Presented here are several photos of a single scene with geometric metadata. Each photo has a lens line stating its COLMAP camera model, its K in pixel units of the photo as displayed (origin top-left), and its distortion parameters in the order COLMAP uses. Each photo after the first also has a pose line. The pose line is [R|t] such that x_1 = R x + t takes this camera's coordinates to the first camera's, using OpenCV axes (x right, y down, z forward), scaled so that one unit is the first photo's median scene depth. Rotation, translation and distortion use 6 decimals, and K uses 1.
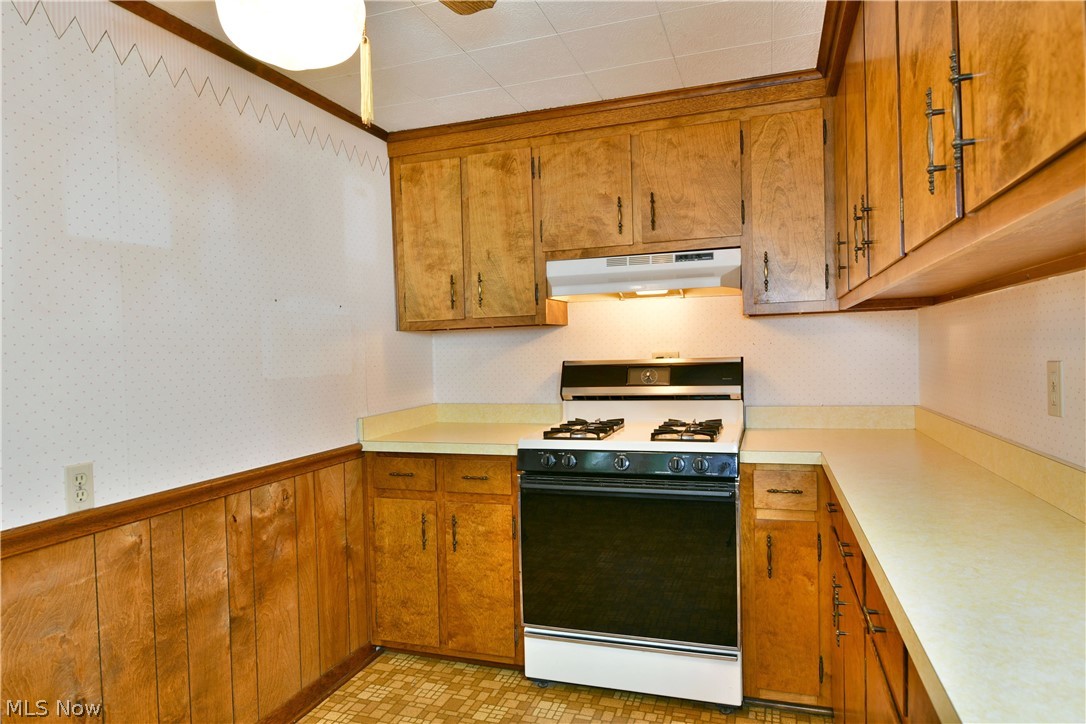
lens RADIAL K [[668.8, 0, 560.5], [0, 668.8, 360.0], [0, 0, 1]] dist [-0.014107, -0.005557]
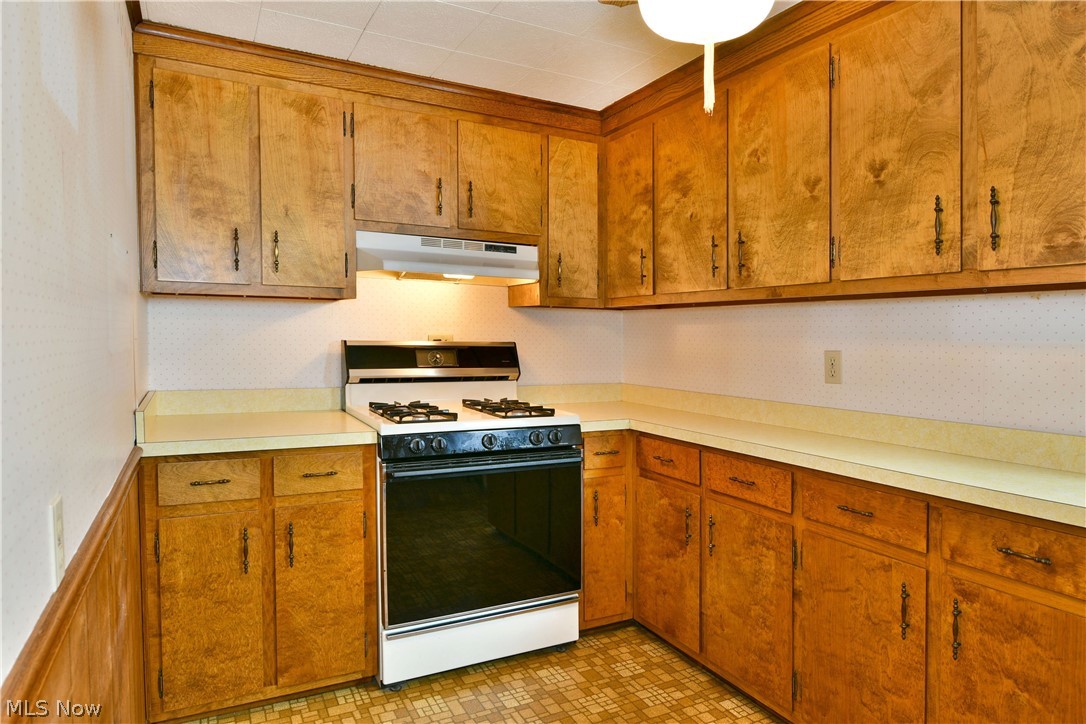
lens RADIAL K [[668.8, 0, 540.1], [0, 668.8, 343.6], [0, 0, 1]] dist [-0.014107, -0.005557]
pose [[0.683366, 0.028939, 0.729503, -0.539110], [-0.025500, 0.999551, -0.015764, 0.015513], [-0.729631, -0.007830, 0.683796, 0.207577]]
